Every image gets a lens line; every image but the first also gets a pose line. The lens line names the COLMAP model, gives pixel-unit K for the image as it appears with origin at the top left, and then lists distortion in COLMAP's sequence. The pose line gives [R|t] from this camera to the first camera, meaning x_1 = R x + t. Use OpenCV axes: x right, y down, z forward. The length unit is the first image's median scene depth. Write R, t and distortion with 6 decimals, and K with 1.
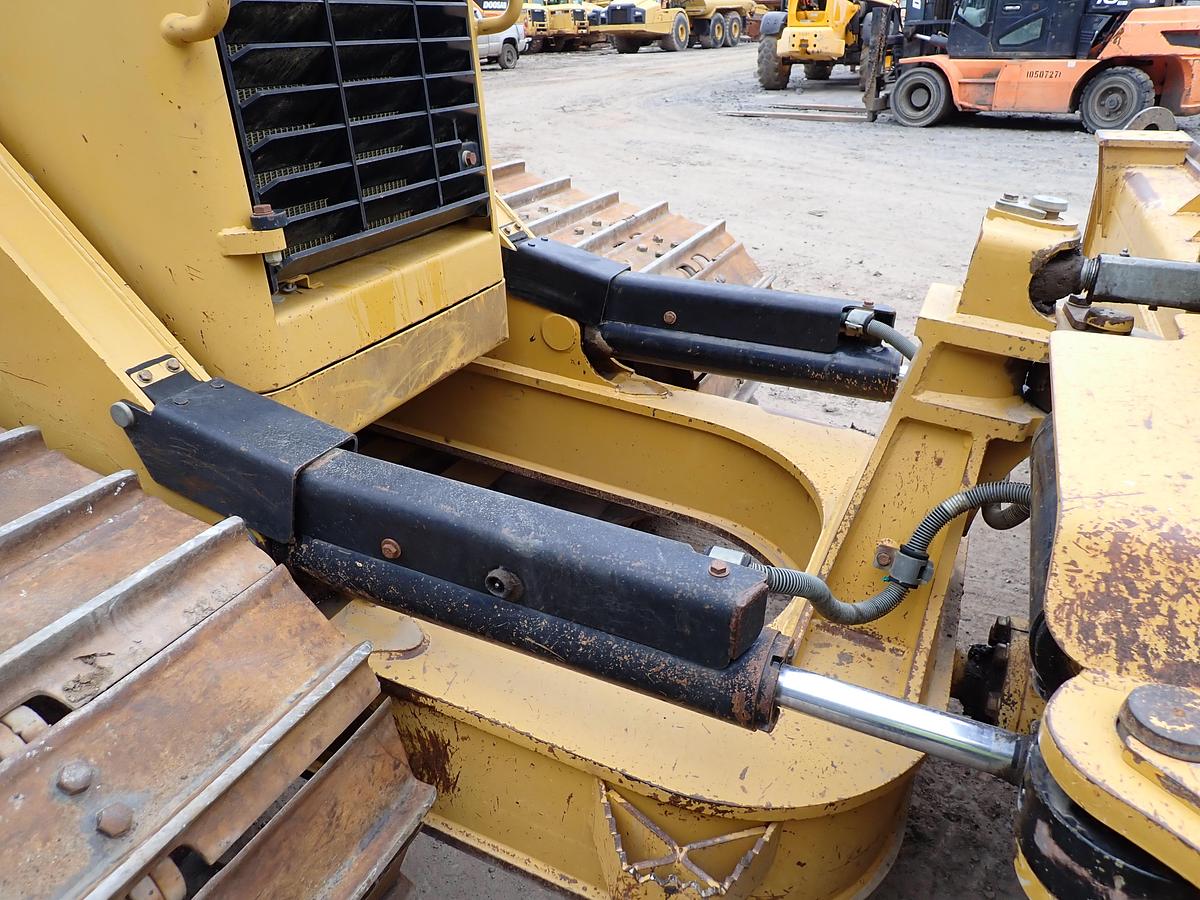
lens RADIAL K [[886.1, 0, 607.0], [0, 886.1, 449.6], [0, 0, 1]] dist [0.005235, 0.004129]
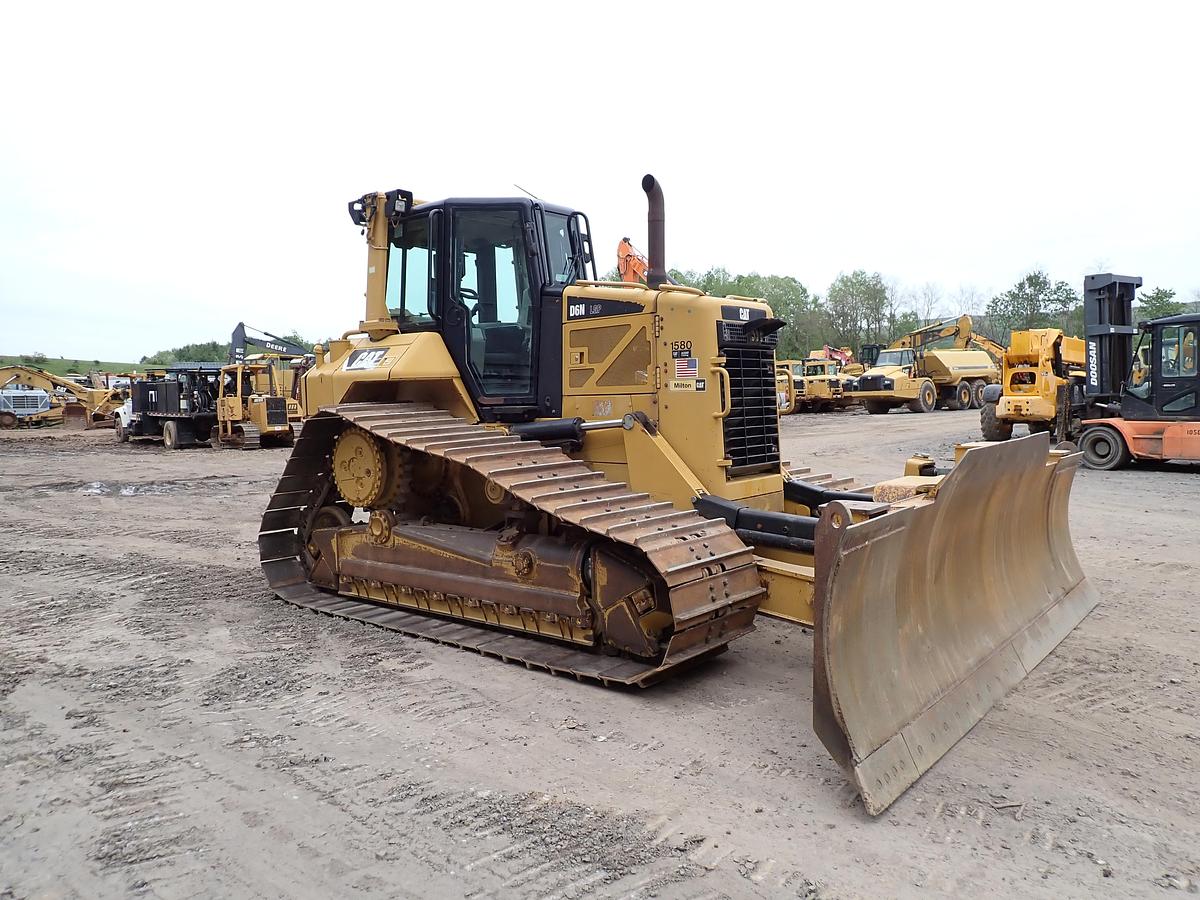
lens RADIAL K [[886.1, 0, 599.6], [0, 886.1, 446.6], [0, 0, 1]] dist [0.005235, 0.004129]
pose [[0.958475, 0.014853, -0.284790, 0.027486], [-0.119835, 0.927171, -0.354955, 0.162776], [0.258777, 0.374343, 0.890450, -0.375638]]
